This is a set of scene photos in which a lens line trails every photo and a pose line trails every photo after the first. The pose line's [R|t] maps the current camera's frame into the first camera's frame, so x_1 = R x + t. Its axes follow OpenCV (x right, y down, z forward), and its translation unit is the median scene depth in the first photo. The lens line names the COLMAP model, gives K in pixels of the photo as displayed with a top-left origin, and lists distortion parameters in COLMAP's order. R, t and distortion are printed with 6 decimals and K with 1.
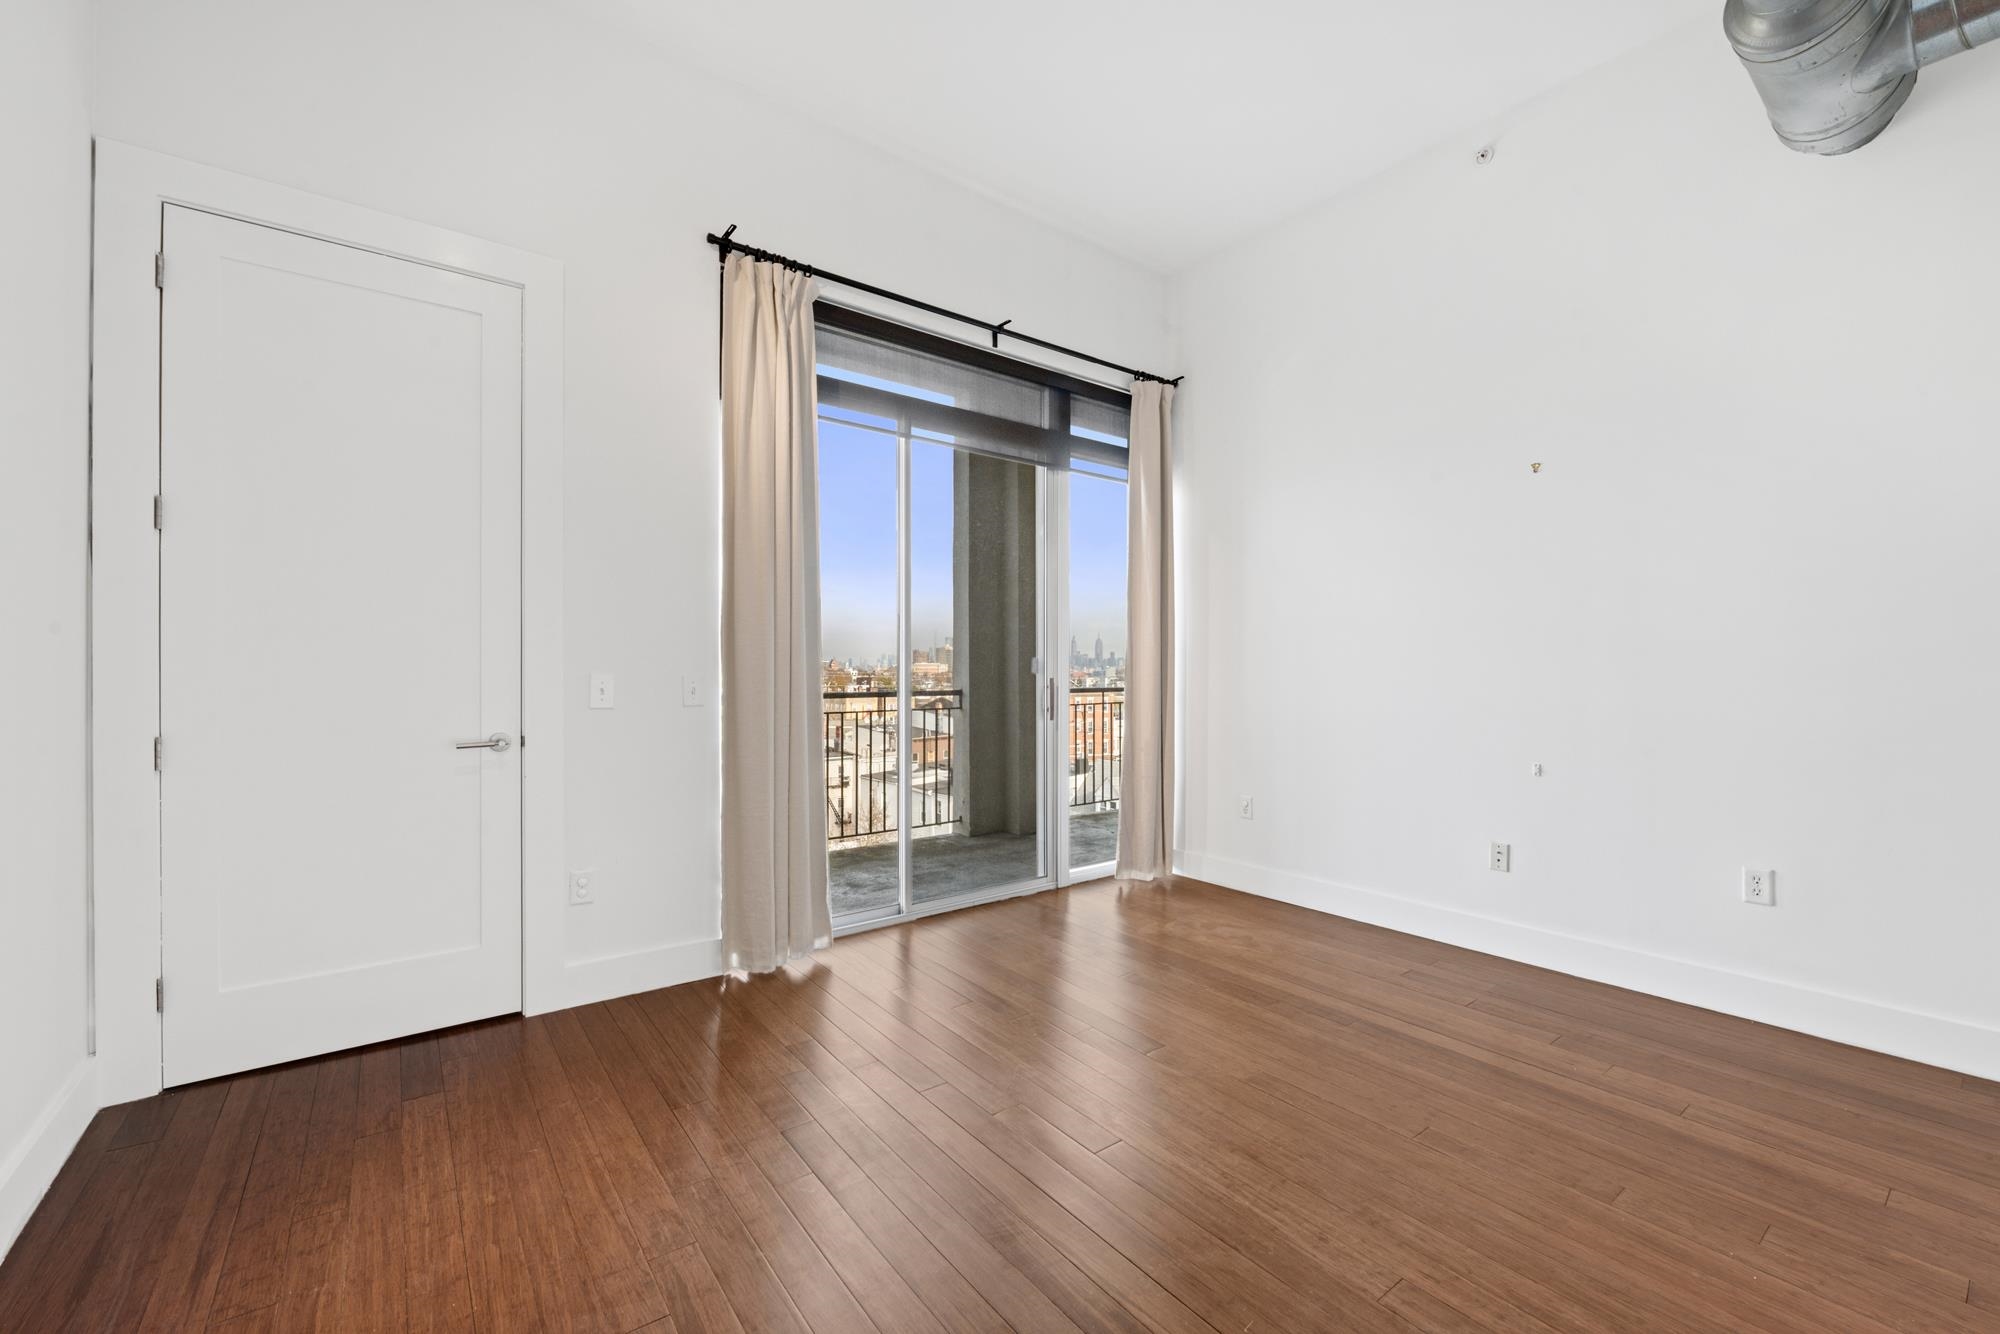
lens RADIAL K [[803.8, 0, 1003.5], [0, 803.8, 673.8], [0, 0, 1]] dist [-0.008668, -0.000641]
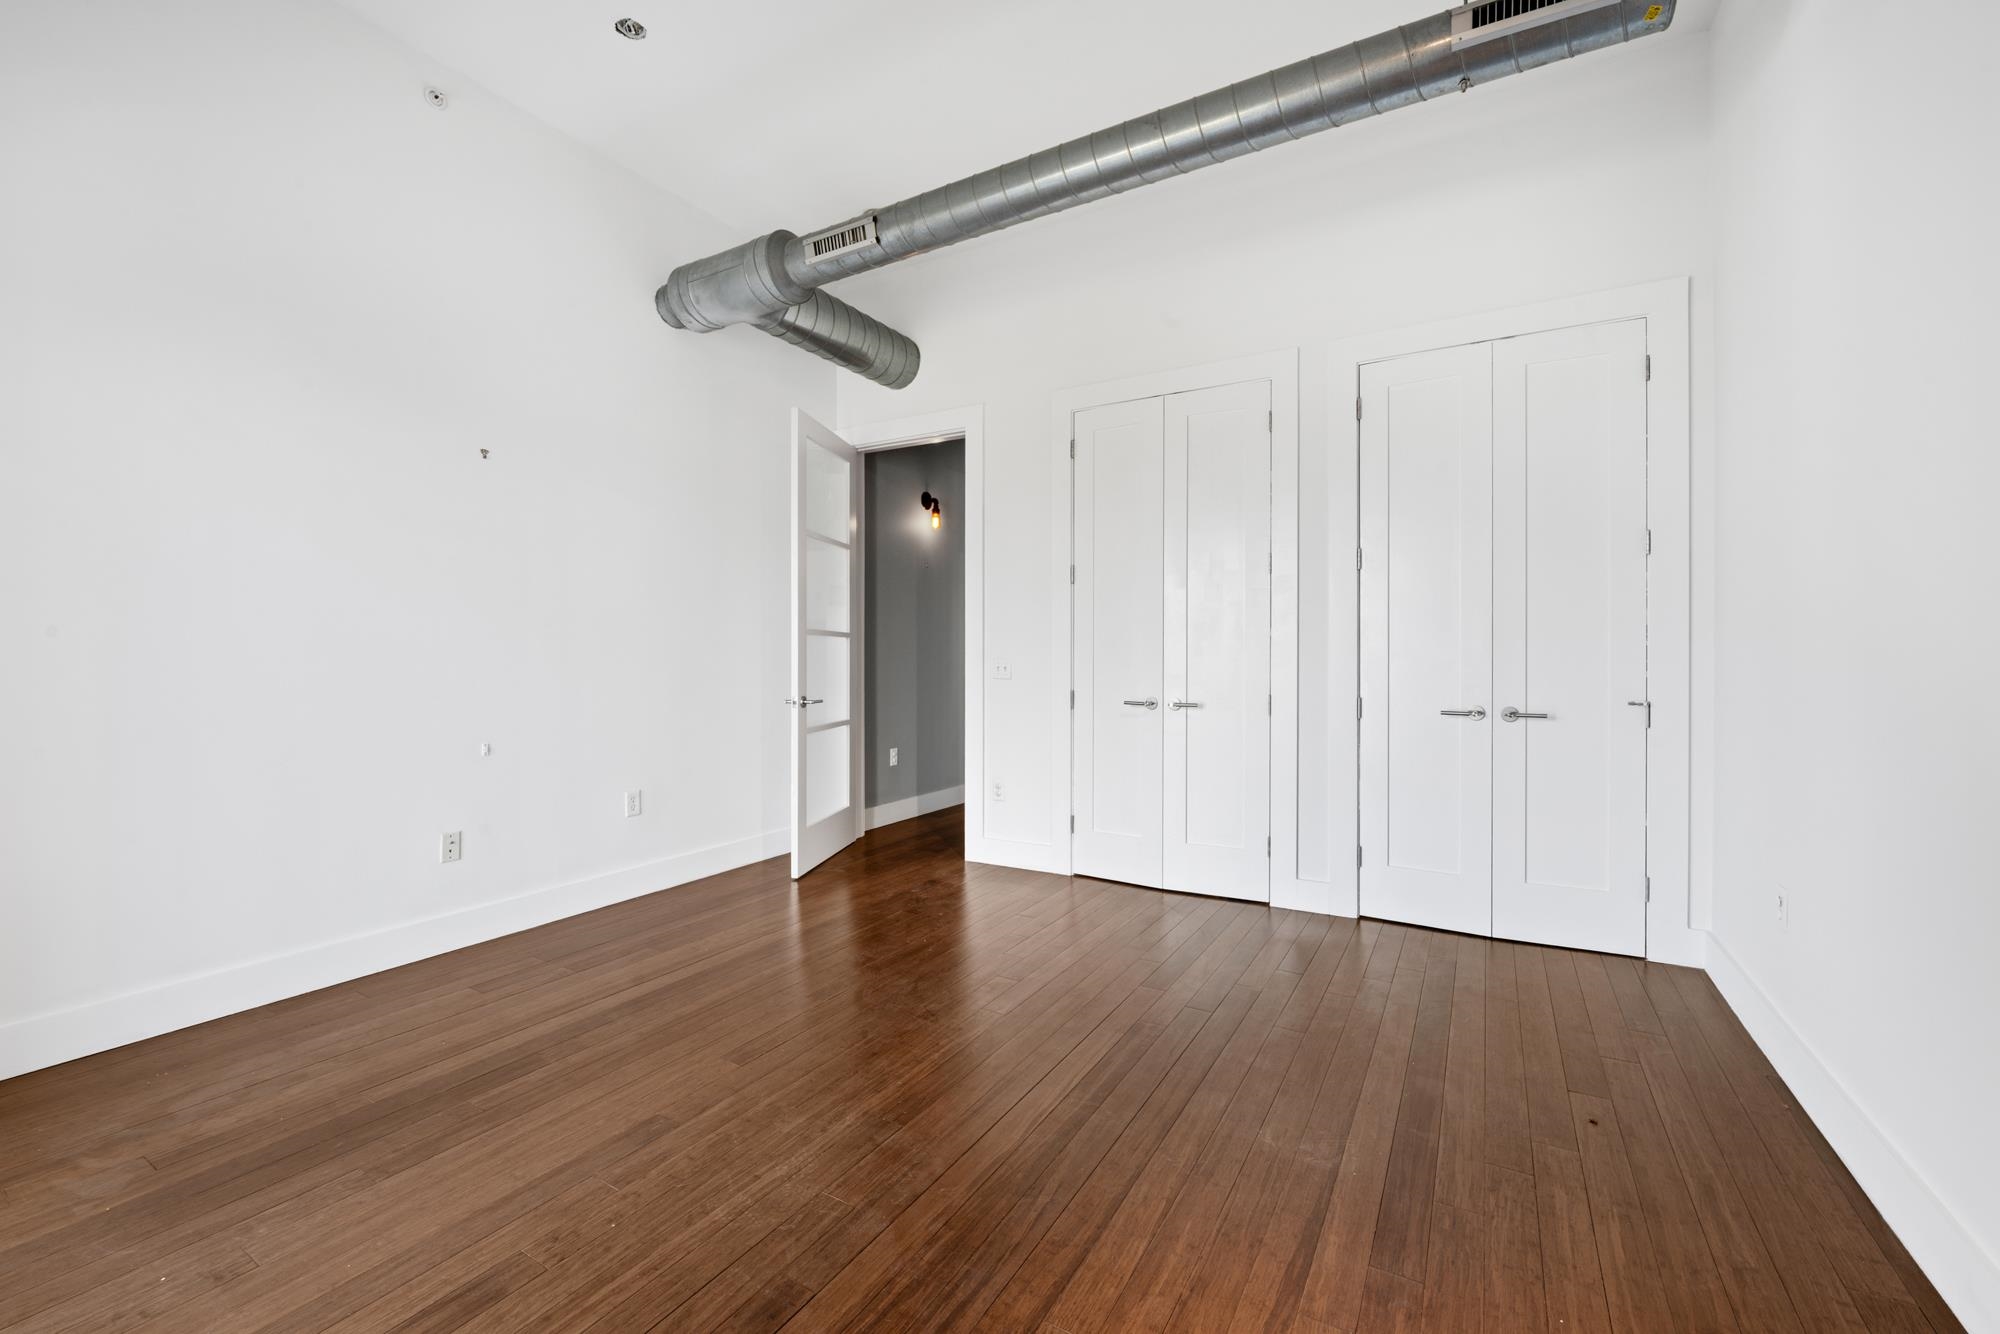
lens RADIAL K [[803.8, 0, 1012.0], [0, 803.8, 660.8], [0, 0, 1]] dist [-0.008668, -0.000641]
pose [[-0.382057, -0.008505, 0.924100, -0.605633], [0.001447, 0.999951, 0.009801, -0.002872], [-0.924138, 0.005082, -0.382026, 0.867812]]
